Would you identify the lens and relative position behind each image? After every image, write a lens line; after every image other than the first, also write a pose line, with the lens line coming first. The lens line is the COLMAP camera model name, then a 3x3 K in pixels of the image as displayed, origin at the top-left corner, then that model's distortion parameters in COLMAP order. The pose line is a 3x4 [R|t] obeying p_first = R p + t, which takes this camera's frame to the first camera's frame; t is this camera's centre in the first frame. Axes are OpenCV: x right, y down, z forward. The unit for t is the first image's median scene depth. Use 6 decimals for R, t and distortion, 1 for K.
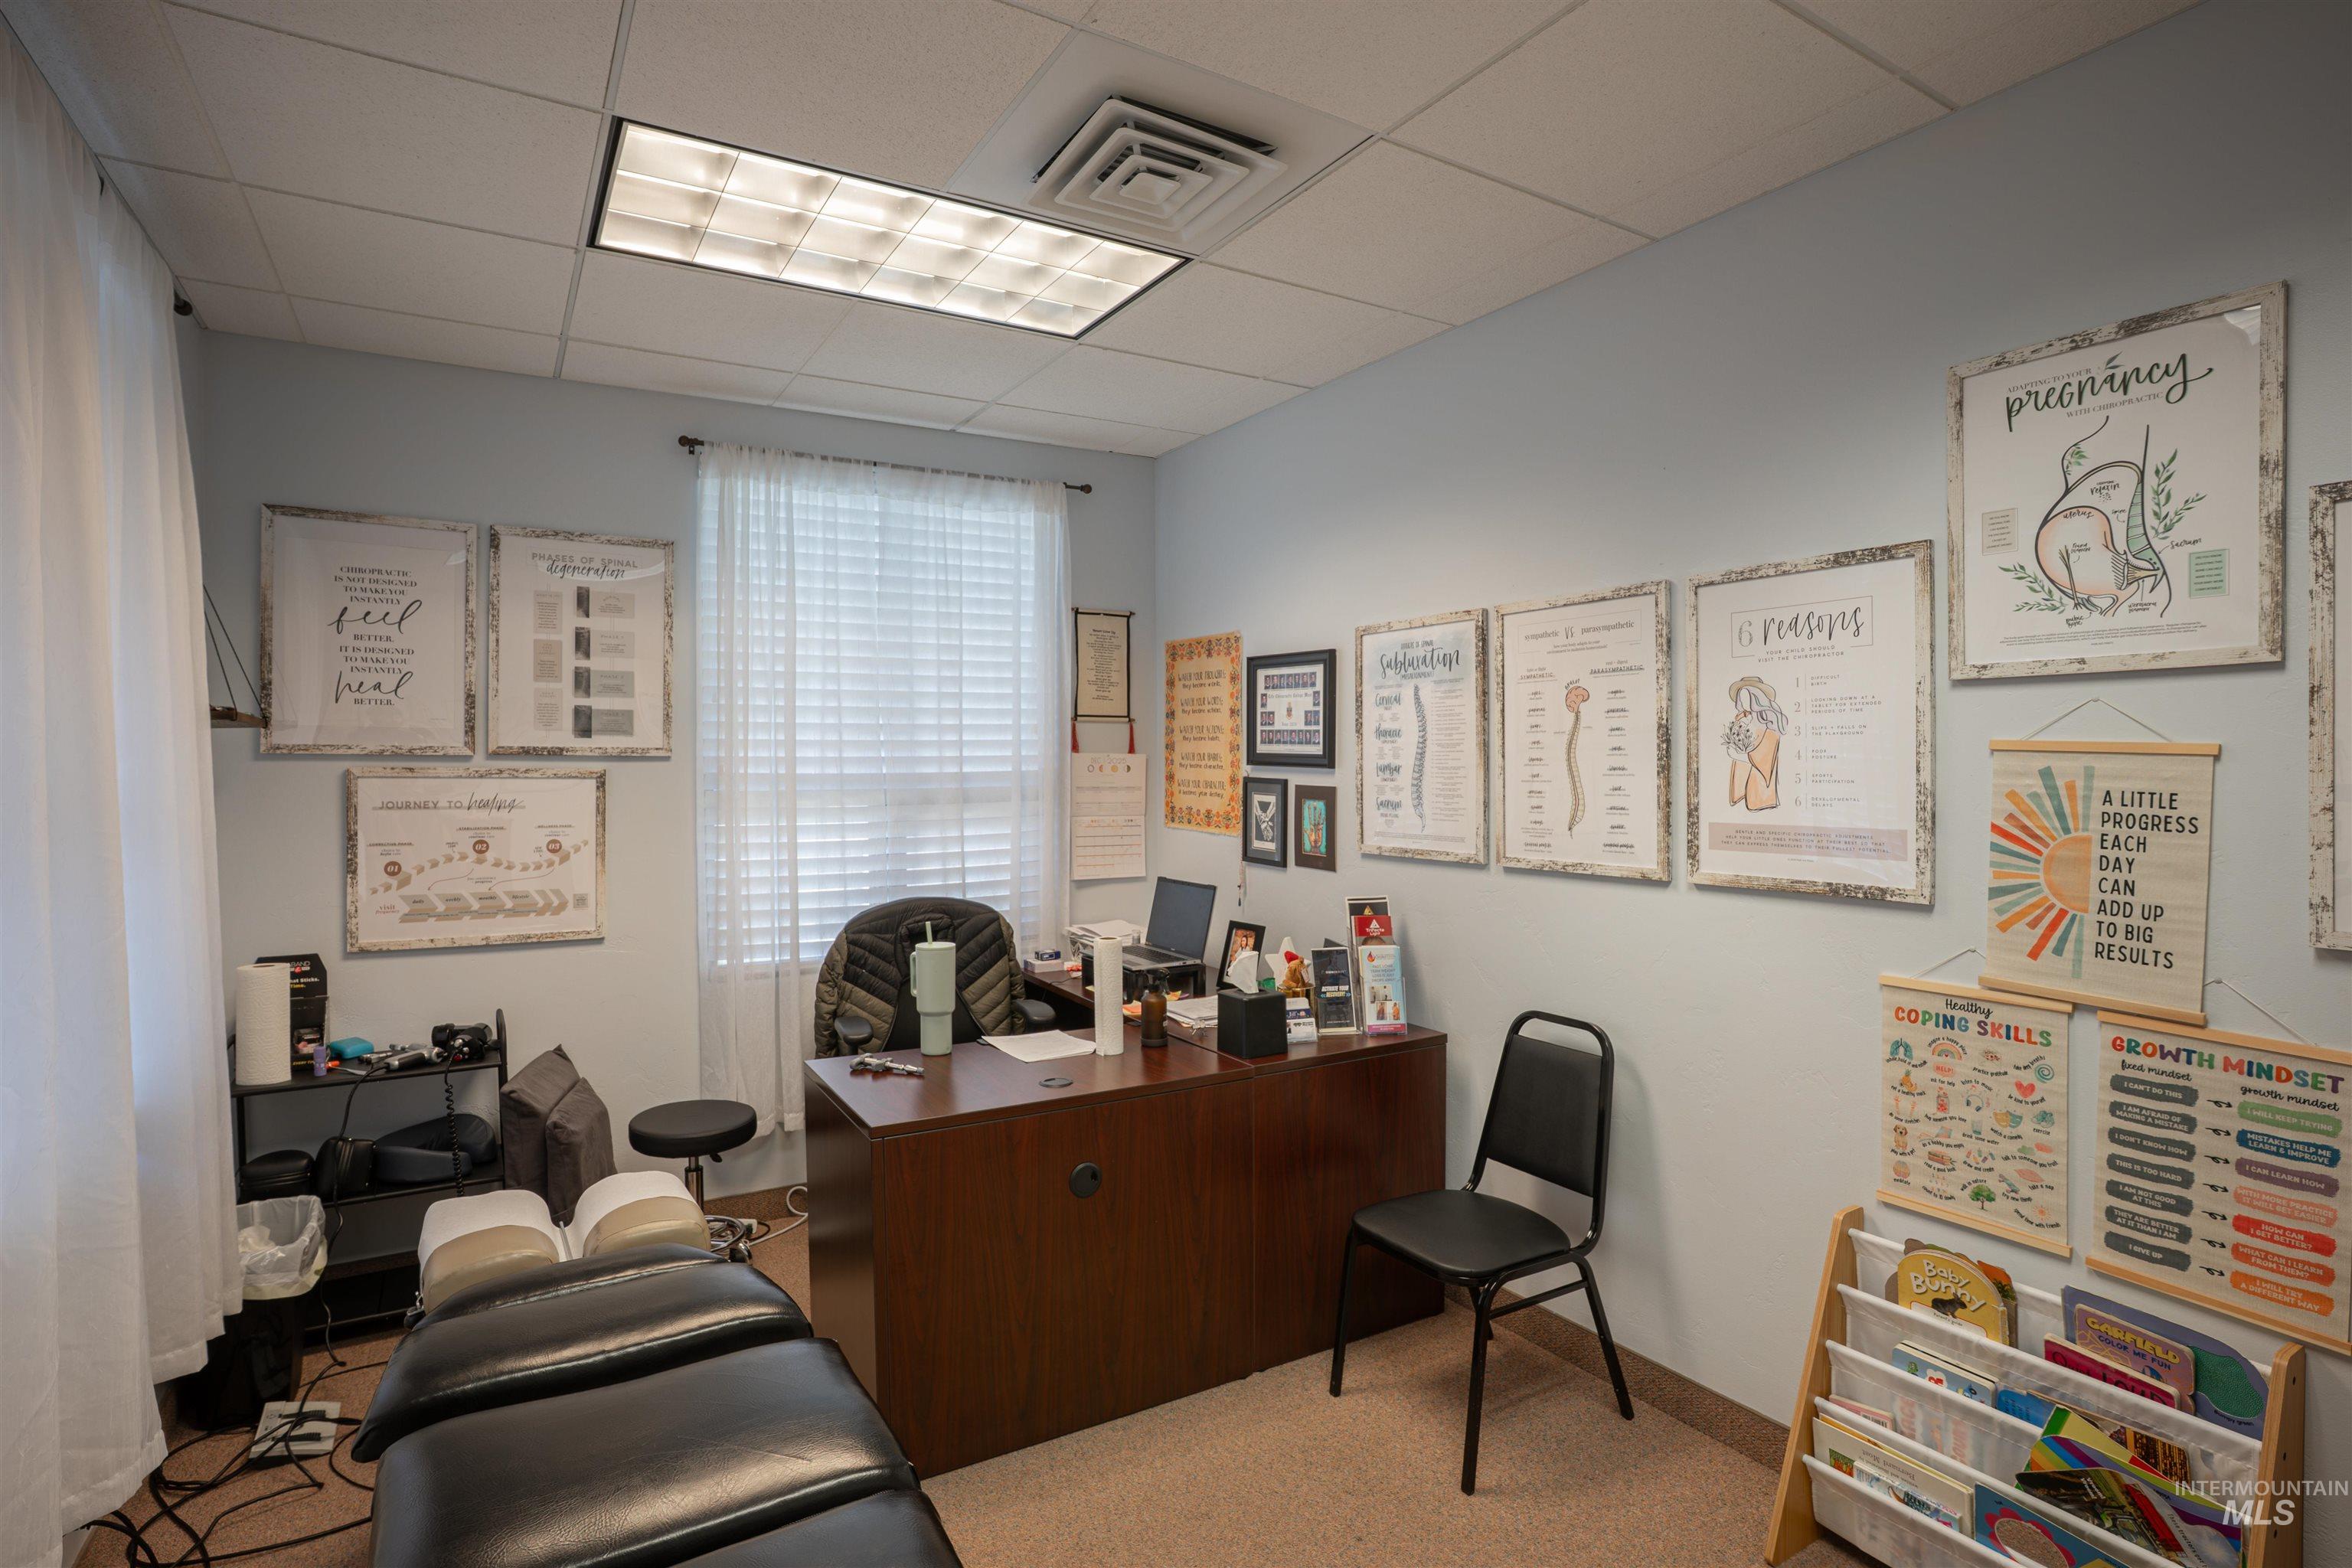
lens RADIAL K [[1168.6, 0, 1168.8], [0, 1168.6, 778.5], [0, 0, 1]] dist [-0.075841, 0.038706]
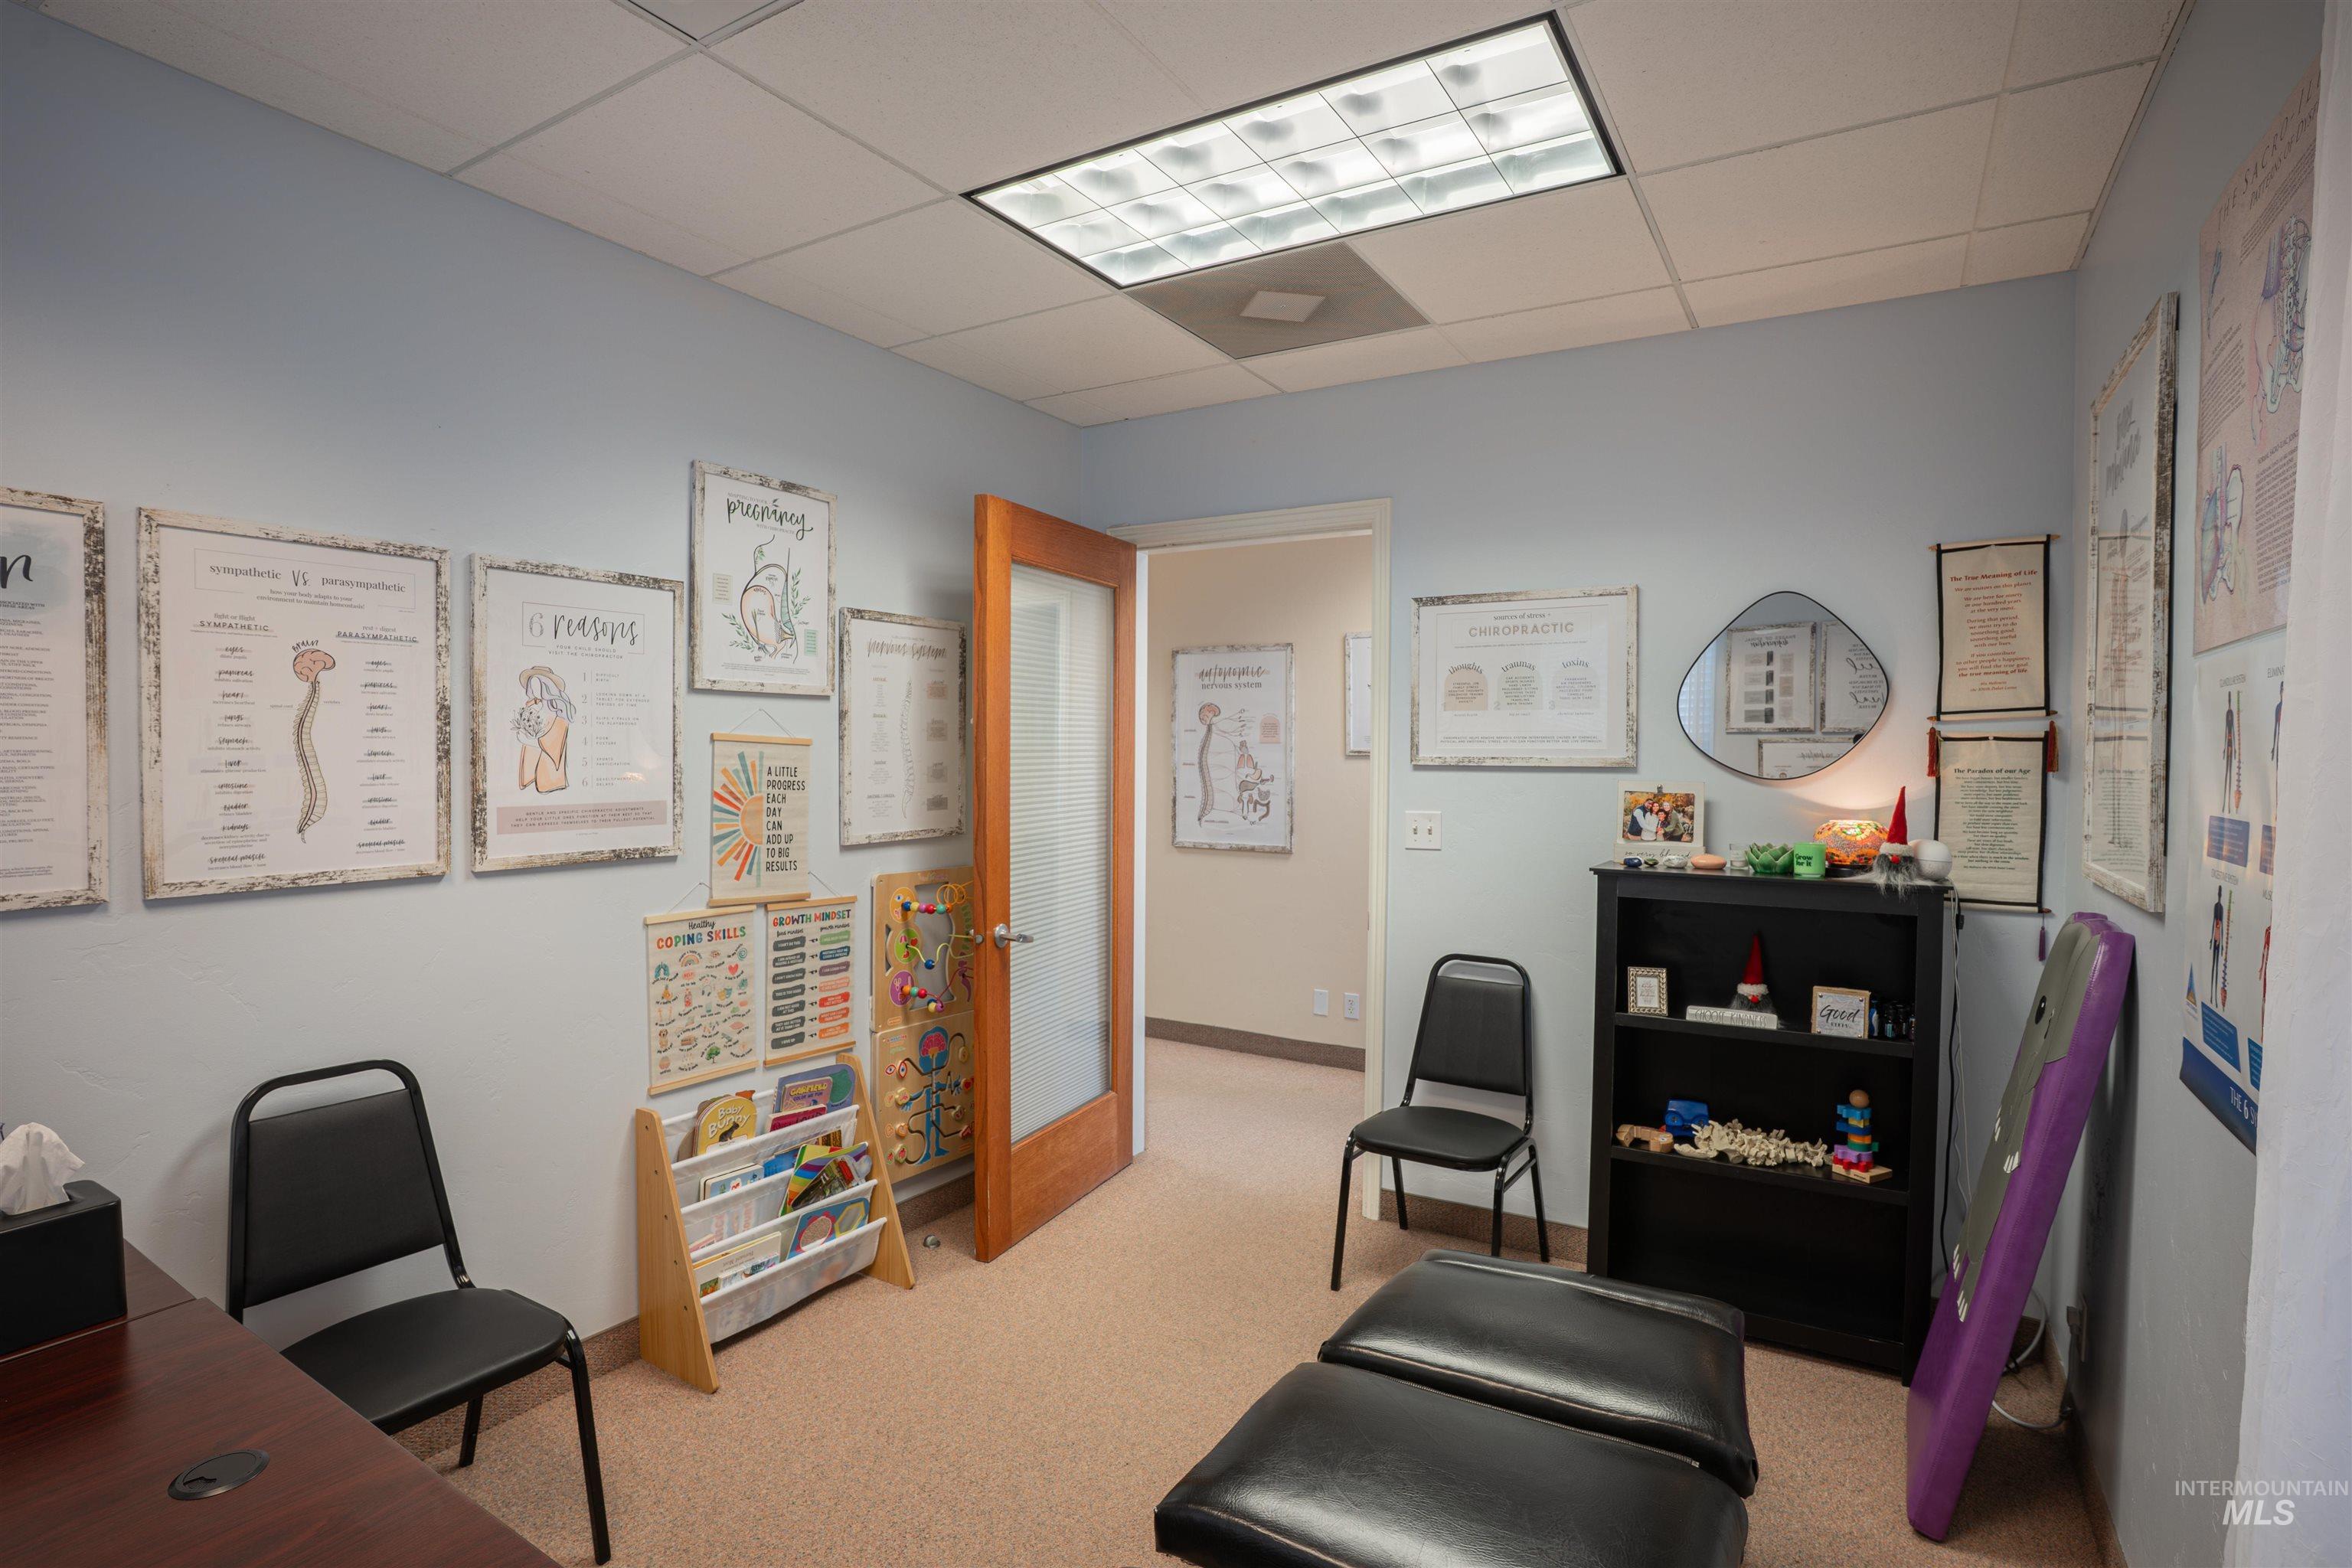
lens RADIAL K [[1168.6, 0, 1168.8], [0, 1168.6, 778.5], [0, 0, 1]] dist [-0.075841, 0.038706]
pose [[-0.451199, -0.019512, 0.892210, -0.809483], [0.007035, 0.999652, 0.025420, -0.009461], [-0.892396, 0.017747, -0.450905, 1.115553]]
